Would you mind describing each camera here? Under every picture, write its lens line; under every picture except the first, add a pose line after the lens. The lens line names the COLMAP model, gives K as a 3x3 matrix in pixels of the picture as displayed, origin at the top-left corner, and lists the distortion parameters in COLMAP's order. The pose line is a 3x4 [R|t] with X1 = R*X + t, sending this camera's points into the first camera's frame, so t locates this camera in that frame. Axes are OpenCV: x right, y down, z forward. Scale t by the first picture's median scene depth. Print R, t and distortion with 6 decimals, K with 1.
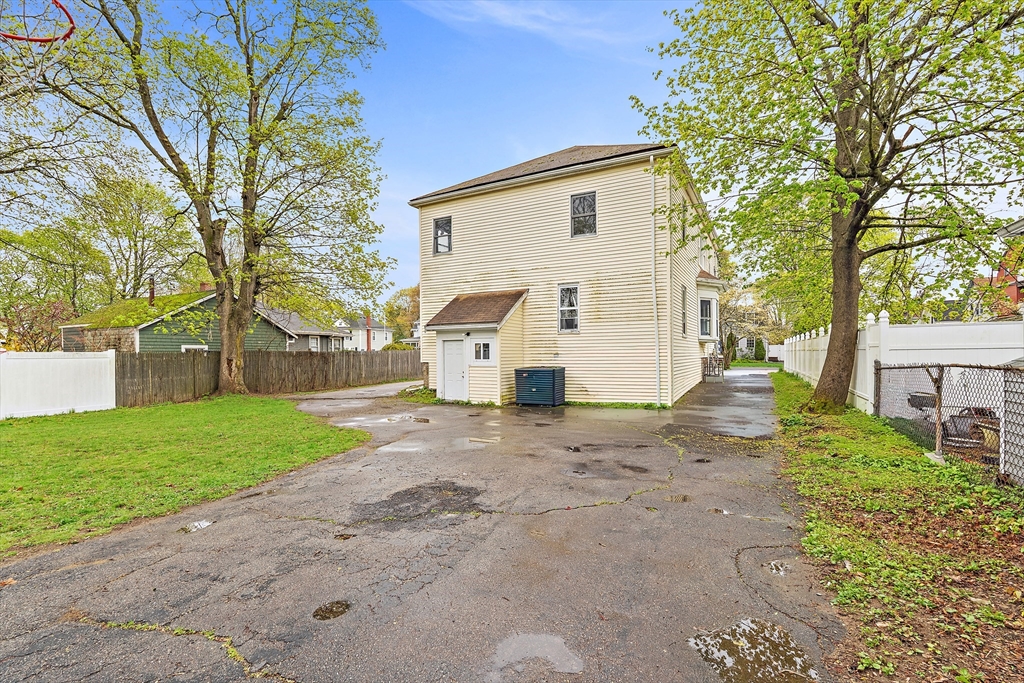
lens RADIAL K [[453.0, 0, 515.1], [0, 453.0, 351.3], [0, 0, 1]] dist [-0.000072, -0.000019]
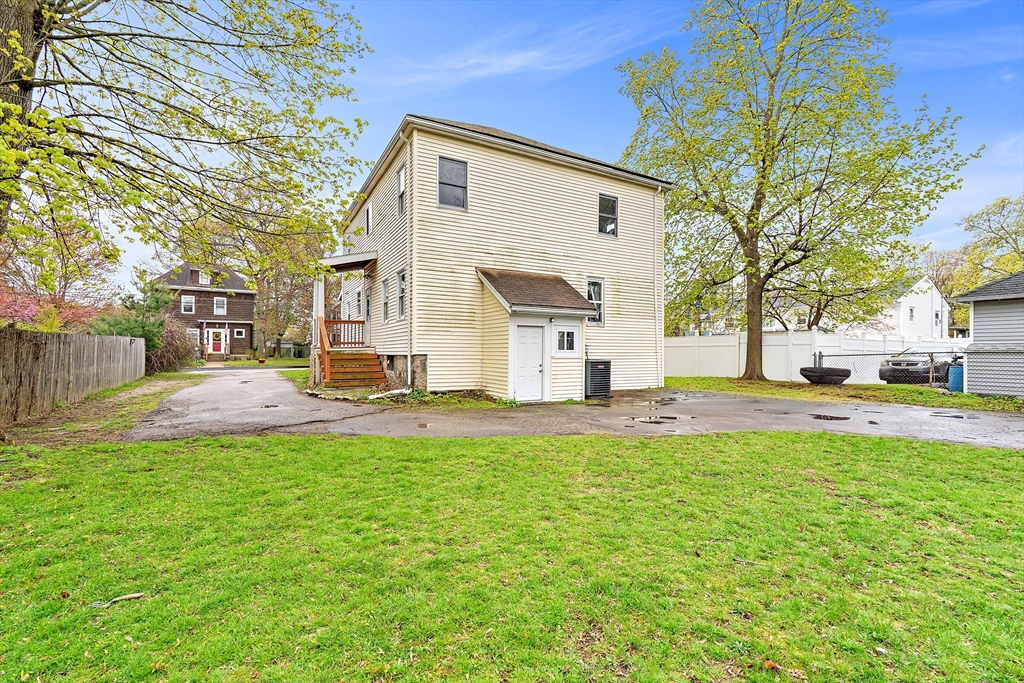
lens RADIAL K [[453.0, 0, 511.6], [0, 453.0, 346.7], [0, 0, 1]] dist [-0.000072, -0.000019]
pose [[0.541188, 0.019230, 0.840682, -0.852666], [-0.014354, 0.999804, -0.013629, 0.024308], [-0.840779, -0.004691, 0.541358, 0.605772]]
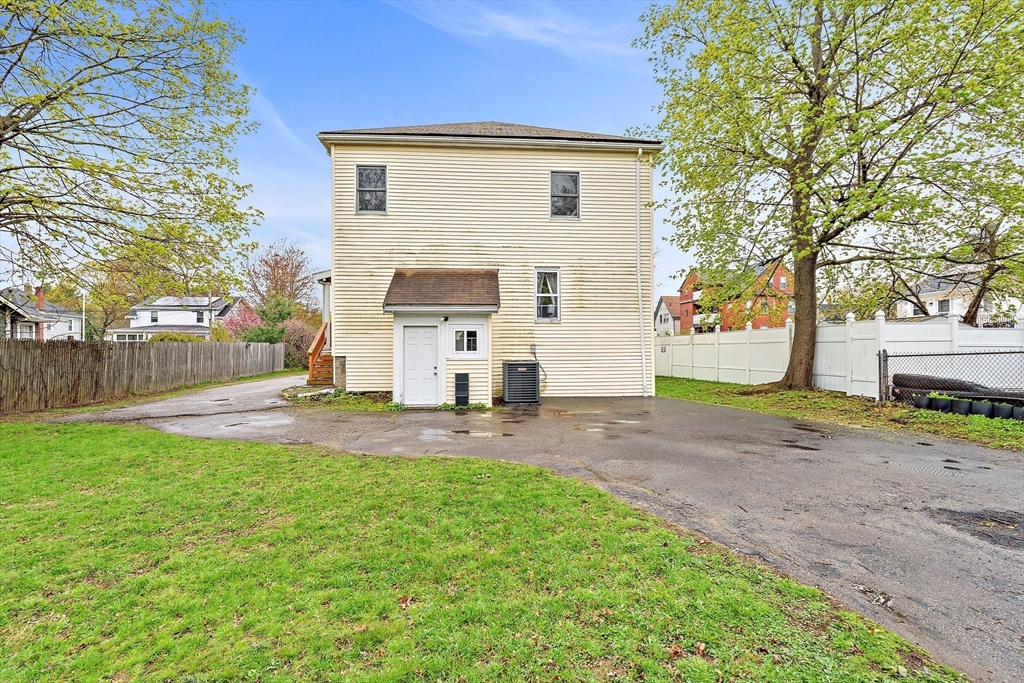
lens RADIAL K [[490.4, 0, 517.8], [0, 490.4, 339.6], [0, 0, 1]] dist [0.001115, 0.000323]
pose [[0.844688, 0.014613, 0.535059, -0.456134], [-0.005475, 0.999811, -0.018662, 0.013031], [-0.535231, 0.012834, 0.844608, 0.208995]]
